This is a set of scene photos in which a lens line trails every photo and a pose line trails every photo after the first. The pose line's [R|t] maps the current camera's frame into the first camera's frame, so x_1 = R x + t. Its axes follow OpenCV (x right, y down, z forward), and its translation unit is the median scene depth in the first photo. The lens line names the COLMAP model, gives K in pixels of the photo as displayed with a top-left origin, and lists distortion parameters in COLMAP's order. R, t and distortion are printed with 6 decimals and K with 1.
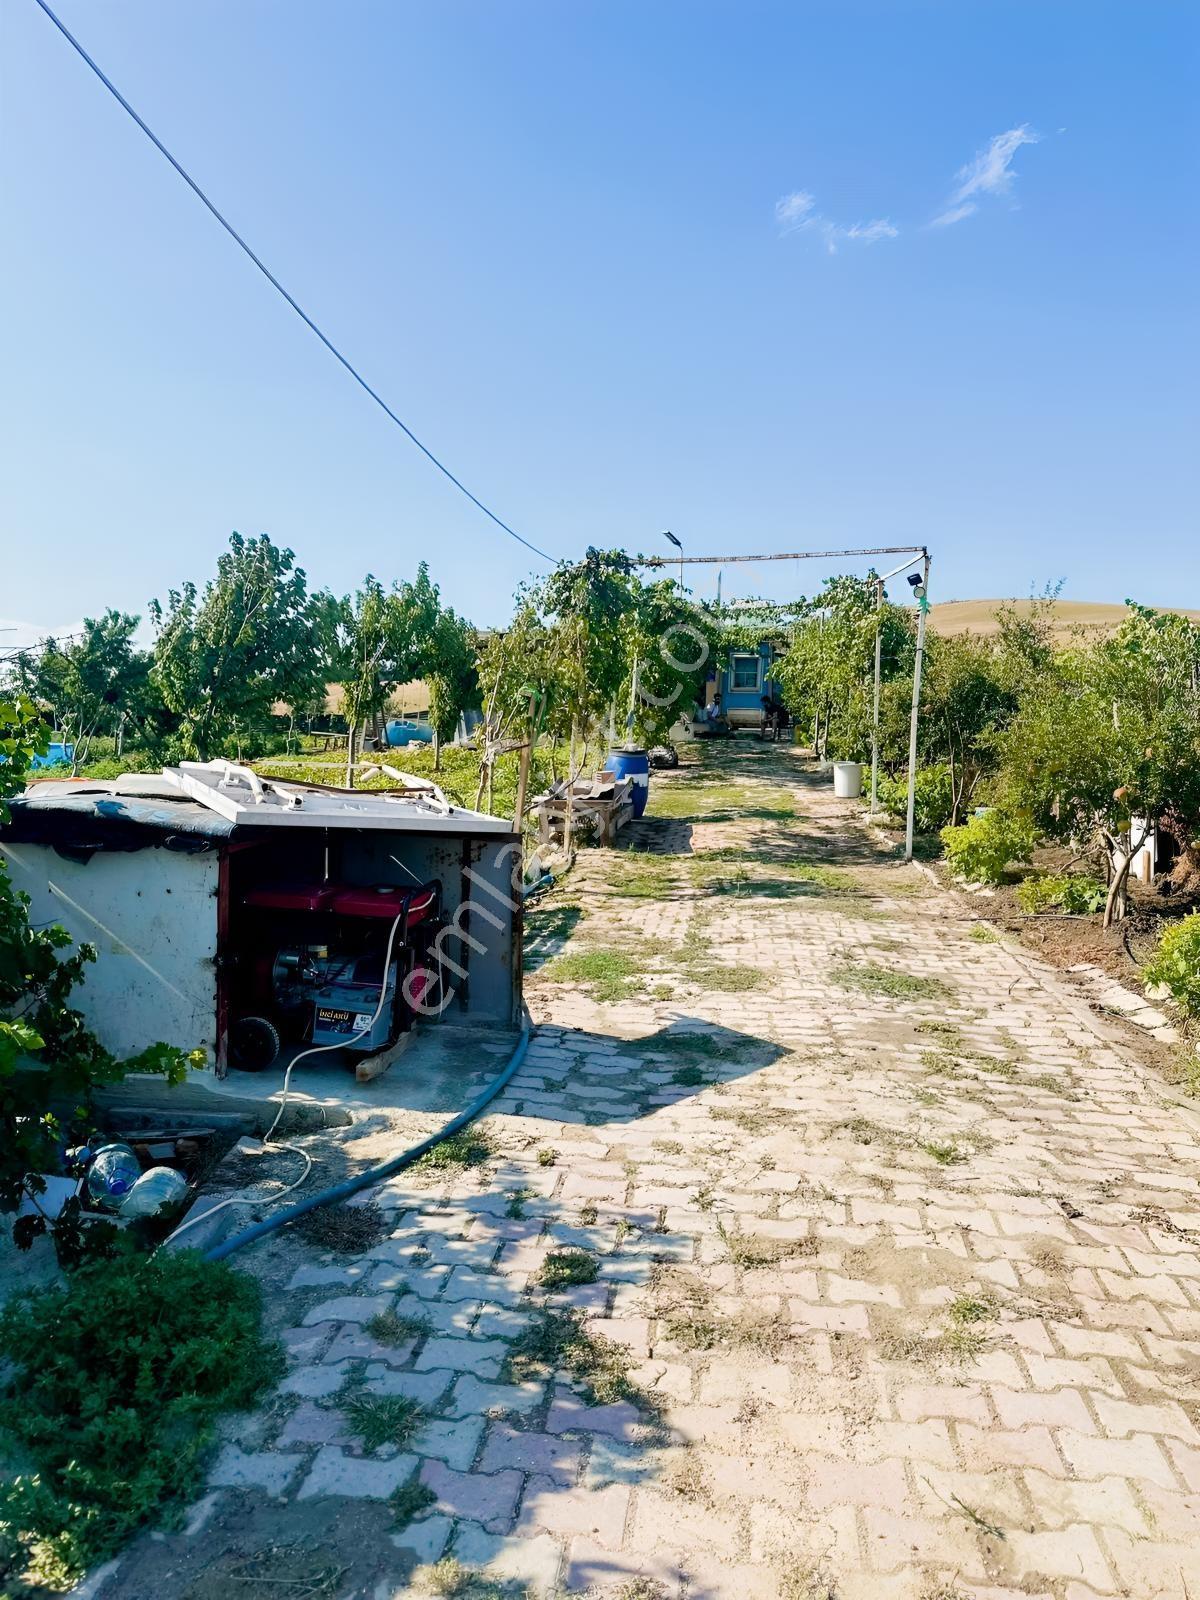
lens RADIAL K [[1087.5, 0, 601.0], [0, 1087.5, 793.0], [0, 0, 1]] dist [0.070553, -0.000971]
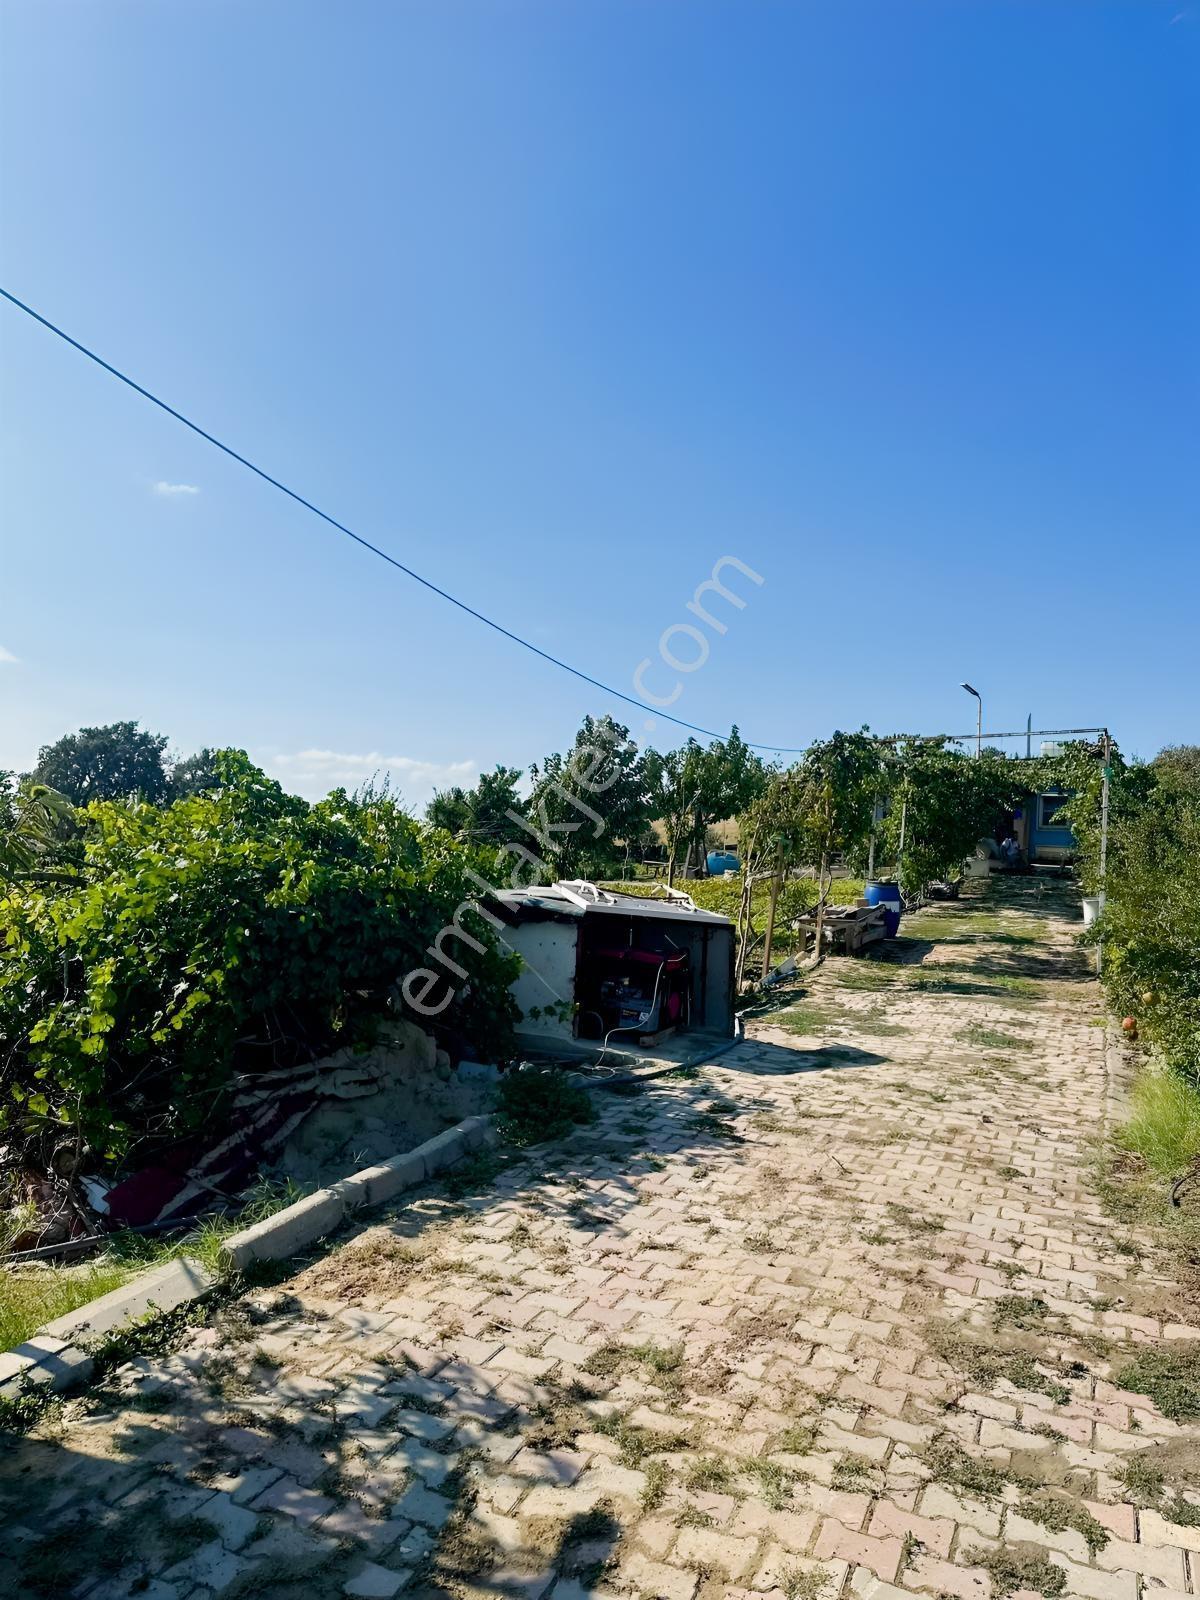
lens RADIAL K [[1087.5, 0, 601.0], [0, 1087.5, 793.0], [0, 0, 1]] dist [0.070553, -0.000971]
pose [[0.954509, -0.001532, -0.298180, 0.136487], [-0.033807, 0.992983, -0.113322, 0.017758], [0.296261, 0.118247, 0.947759, -0.429476]]
